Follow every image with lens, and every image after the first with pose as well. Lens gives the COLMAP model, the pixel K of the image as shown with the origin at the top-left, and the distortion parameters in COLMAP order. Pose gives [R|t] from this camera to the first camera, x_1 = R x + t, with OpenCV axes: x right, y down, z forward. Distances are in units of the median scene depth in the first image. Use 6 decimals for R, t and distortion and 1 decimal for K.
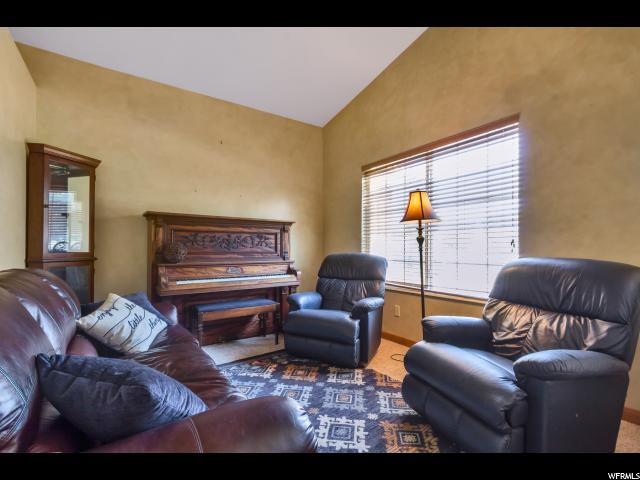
lens RADIAL K [[292.9, 0, 320.7], [0, 292.9, 244.5], [0, 0, 1]] dist [0.002052, -0.001808]
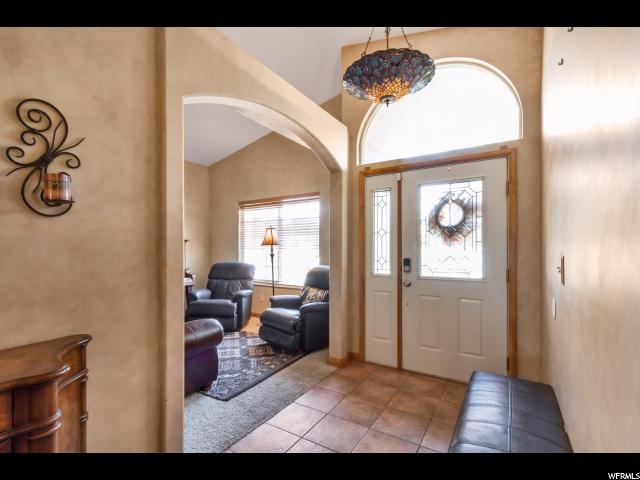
lens RADIAL K [[292.9, 0, 314.5], [0, 292.9, 250.9], [0, 0, 1]] dist [0.002052, -0.001808]
pose [[0.925716, -0.003539, 0.378204, -0.090866], [-0.003889, 0.999814, 0.018875, -0.074231], [-0.378200, -0.018943, 0.925530, -0.716811]]
